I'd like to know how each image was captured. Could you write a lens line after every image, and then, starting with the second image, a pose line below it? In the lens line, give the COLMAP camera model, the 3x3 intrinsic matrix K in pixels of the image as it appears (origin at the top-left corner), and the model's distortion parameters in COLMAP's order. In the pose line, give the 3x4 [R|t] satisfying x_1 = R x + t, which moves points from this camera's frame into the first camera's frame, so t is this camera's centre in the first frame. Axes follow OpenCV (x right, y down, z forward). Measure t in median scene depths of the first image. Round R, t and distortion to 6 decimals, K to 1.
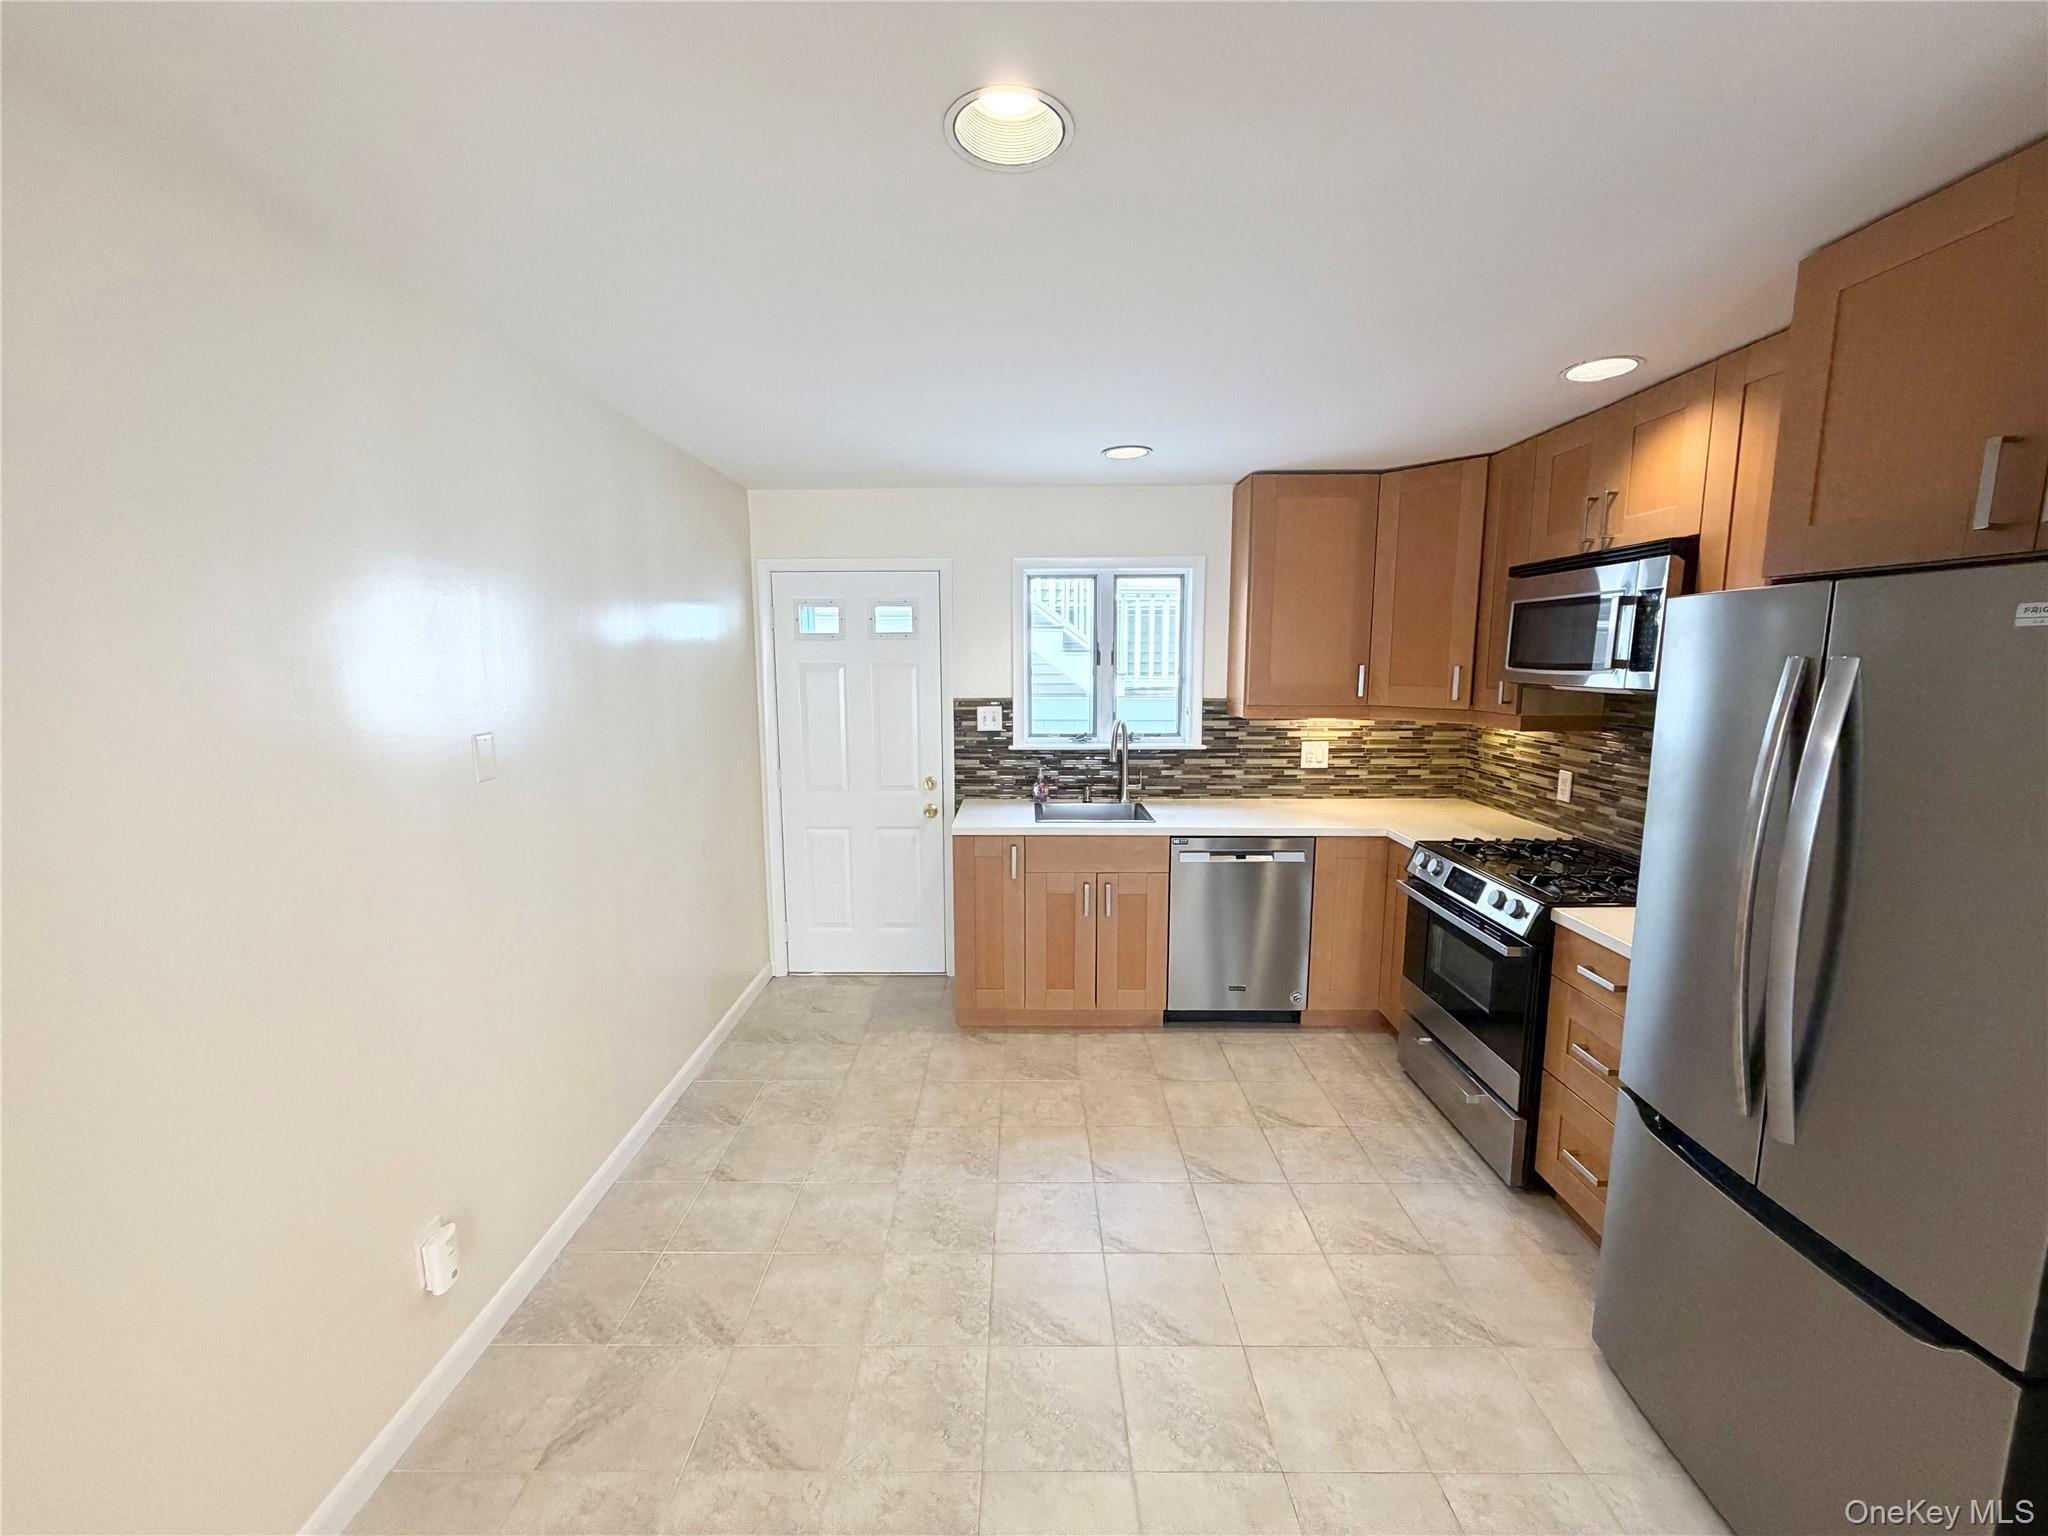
lens RADIAL K [[815.7, 0, 1018.9], [0, 815.7, 766.9], [0, 0, 1]] dist [-0.000061, 0.000095]
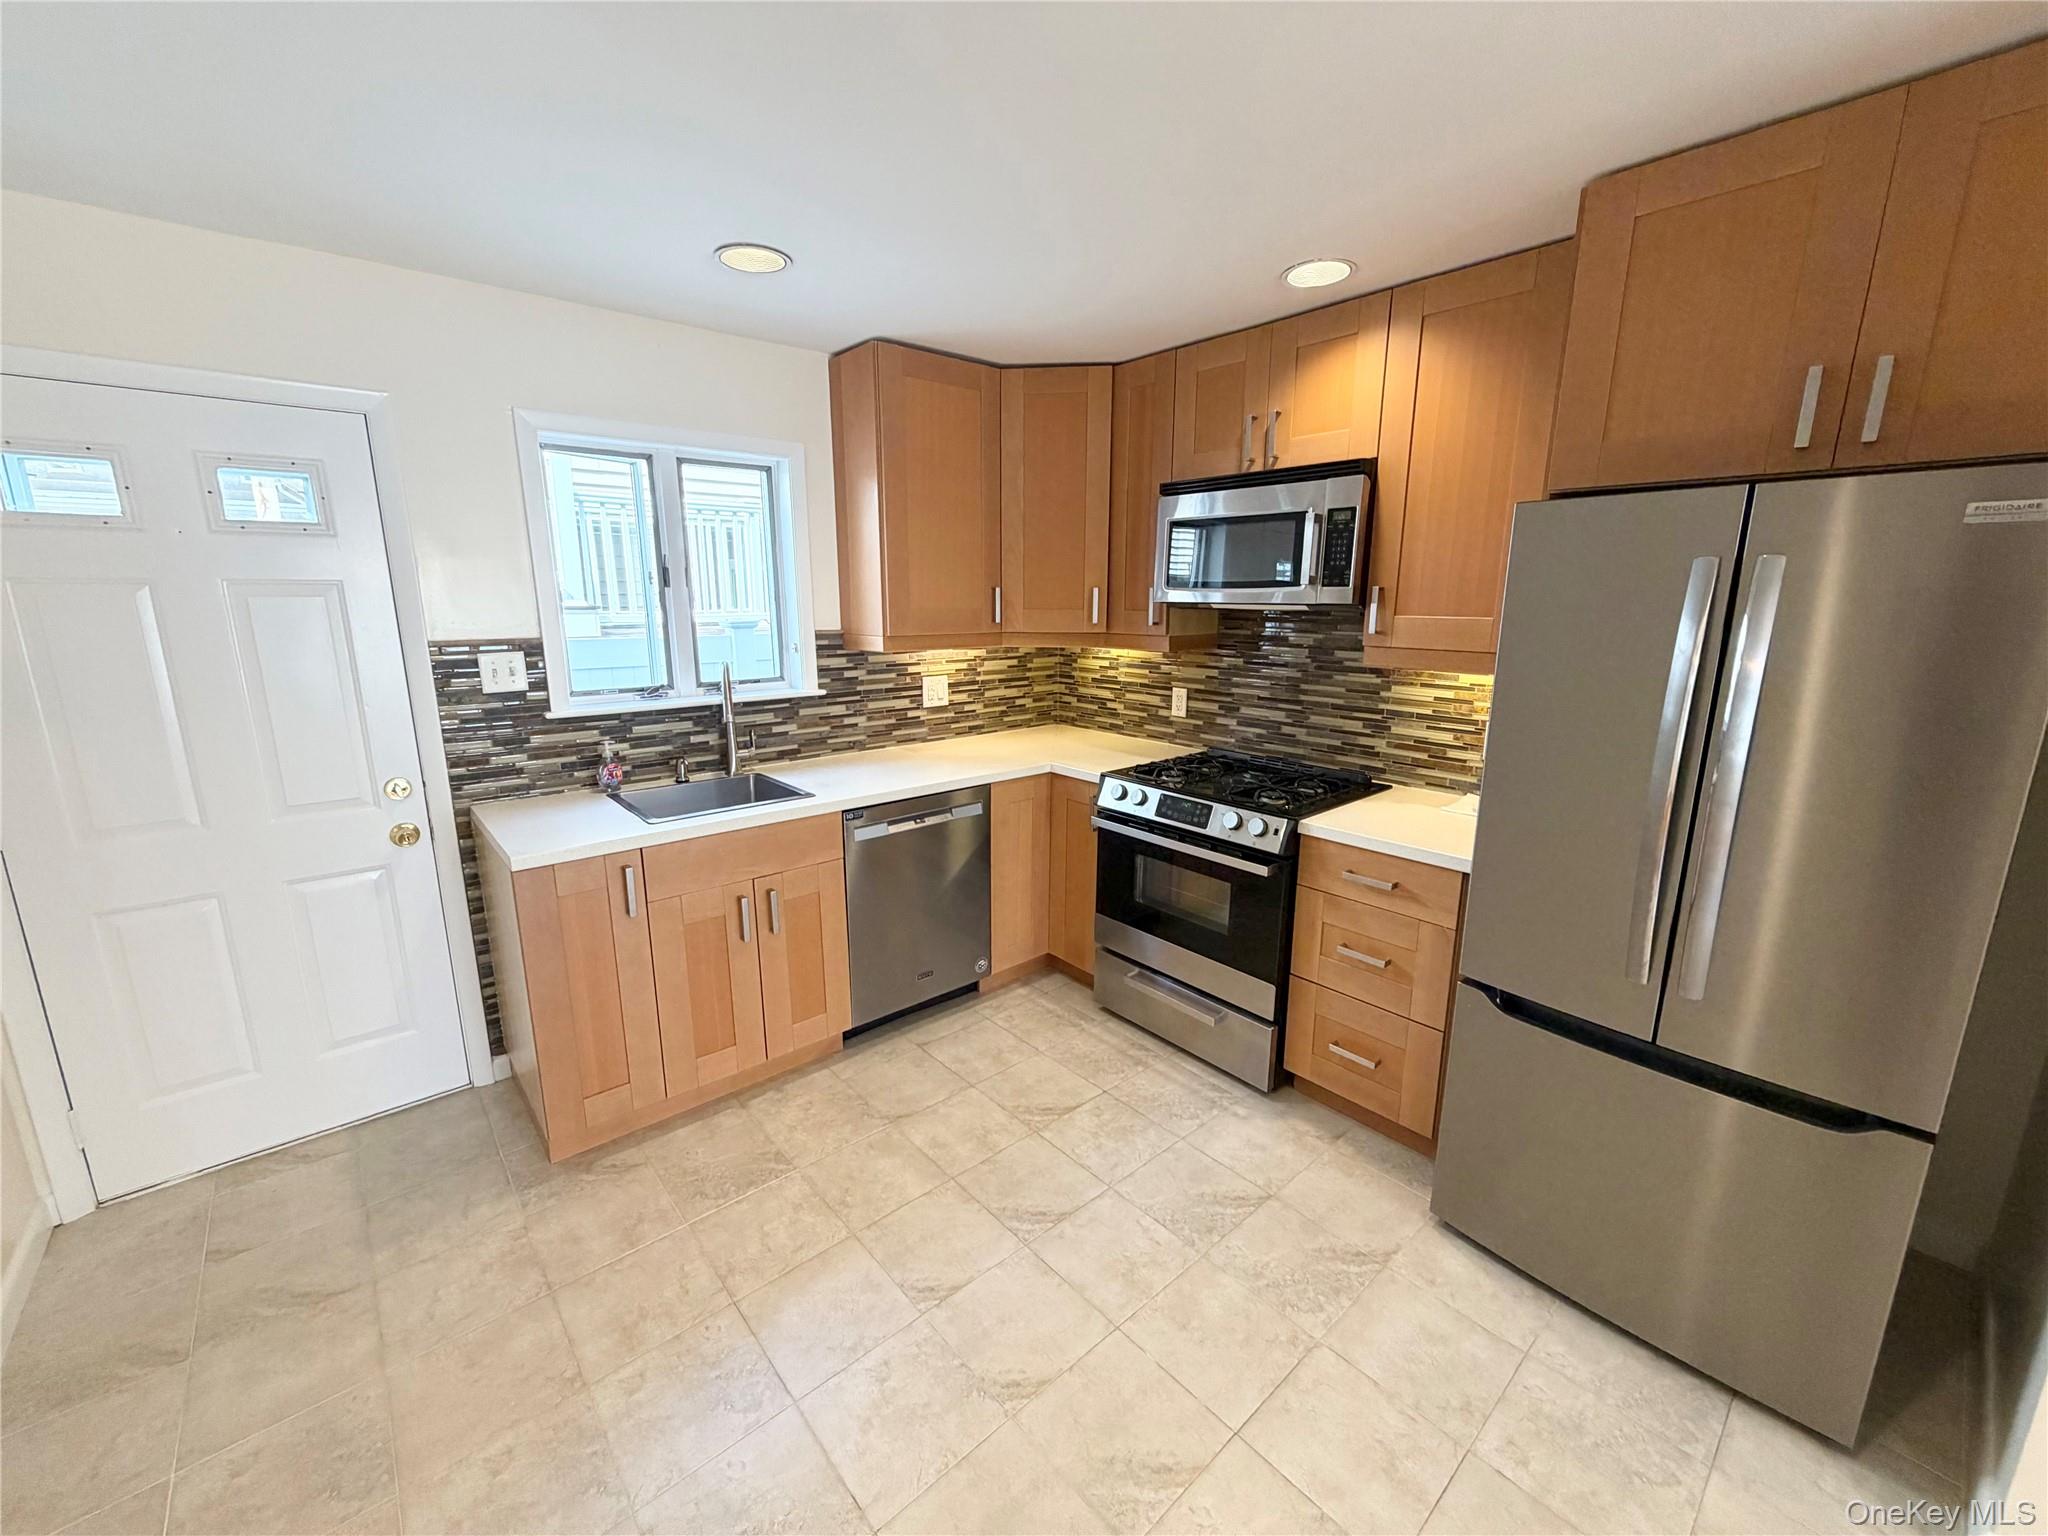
lens RADIAL K [[815.7, 0, 1018.9], [0, 815.7, 766.9], [0, 0, 1]] dist [-0.000061, 0.000095]
pose [[0.751475, -0.134622, 0.645881, -0.163475], [0.087057, 0.990634, 0.105190, -0.020183], [-0.653993, -0.022819, 0.756156, 0.287429]]
